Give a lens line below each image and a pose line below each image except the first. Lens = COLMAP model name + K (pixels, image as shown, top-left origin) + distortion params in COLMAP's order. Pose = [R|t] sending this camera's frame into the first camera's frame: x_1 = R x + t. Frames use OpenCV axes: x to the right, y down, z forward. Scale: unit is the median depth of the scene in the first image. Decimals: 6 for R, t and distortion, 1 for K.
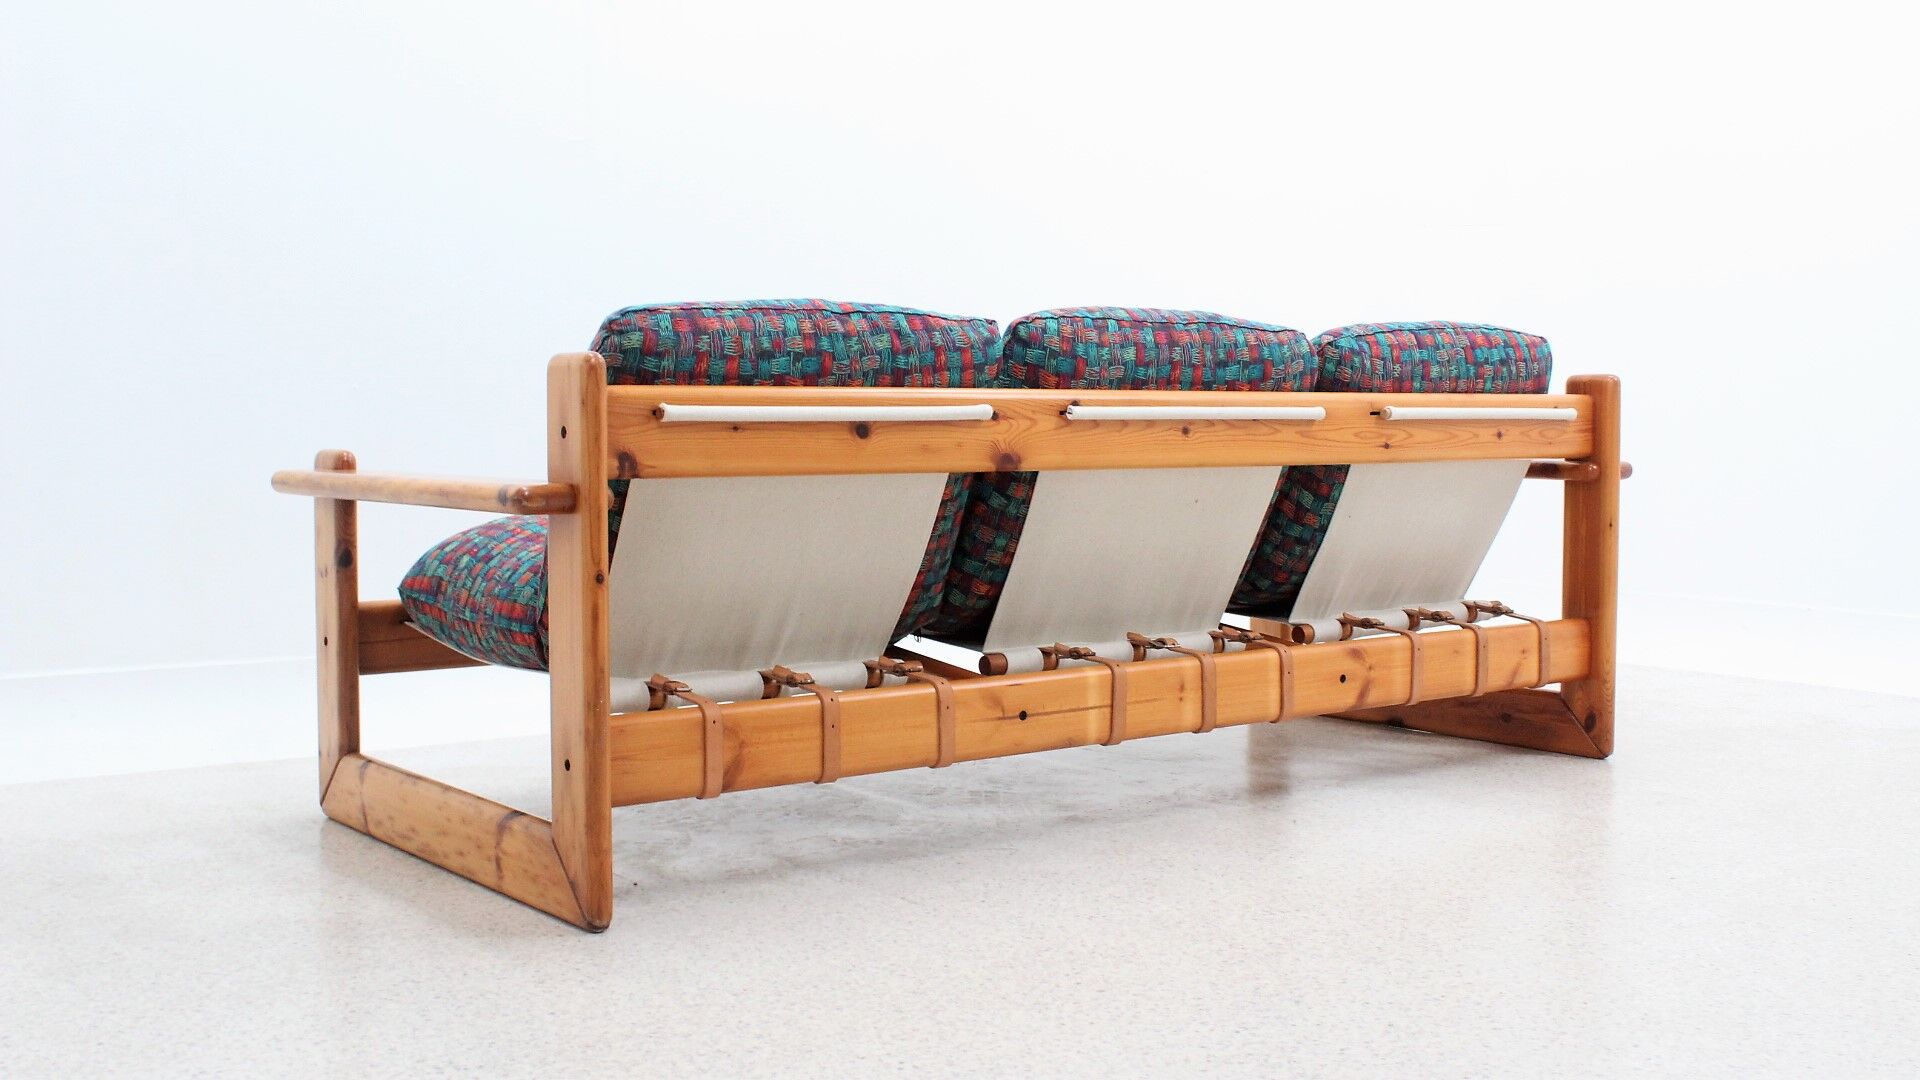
lens RADIAL K [[2790.4, 0, 959.8], [0, 2790.4, 539.9], [0, 0, 1]] dist [-0.466946, 0.000000]
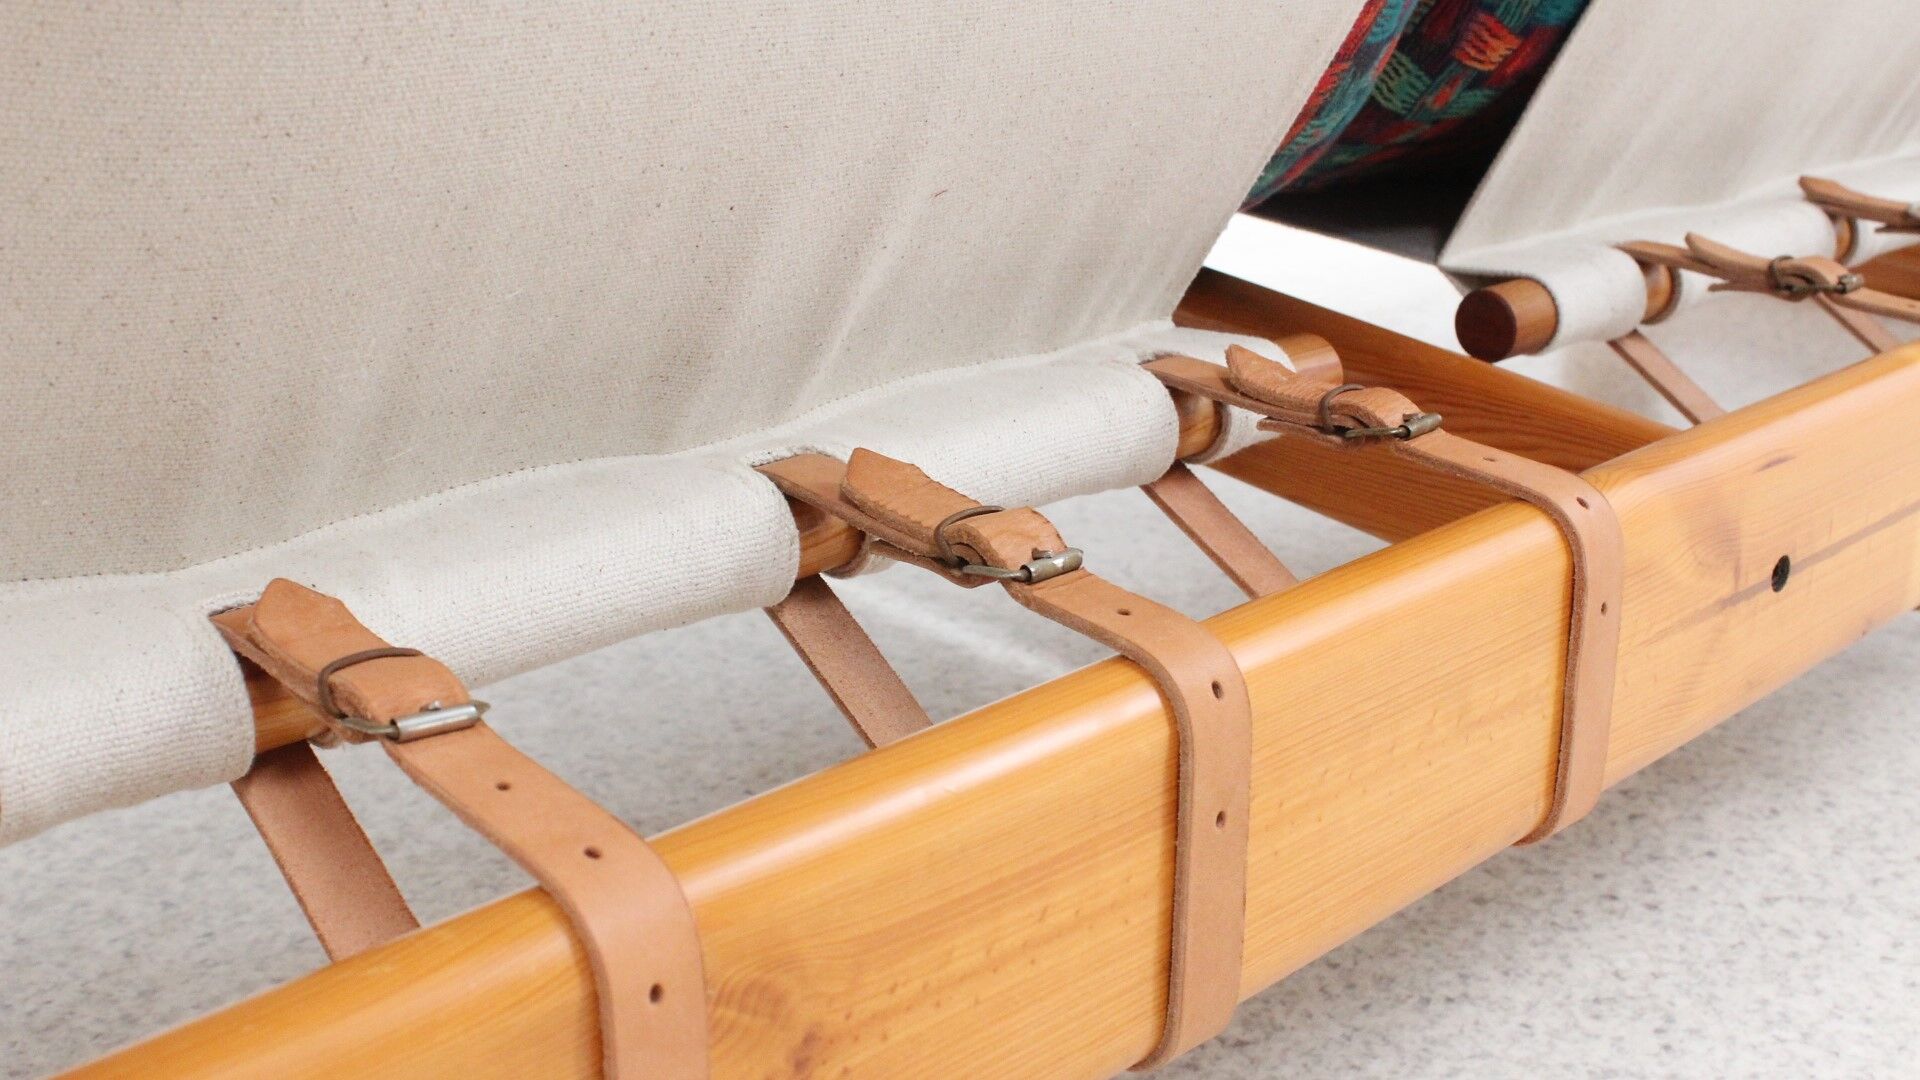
lens RADIAL K [[2572.5, 0, 958.8], [0, 2572.5, 540.5], [0, 0, 1]] dist [-0.114916, 0.000000]
pose [[0.992033, -0.028720, 0.122660, -0.083532], [-0.001348, 0.971191, 0.238298, 0.004893], [-0.125971, -0.236565, 0.963415, 0.813577]]
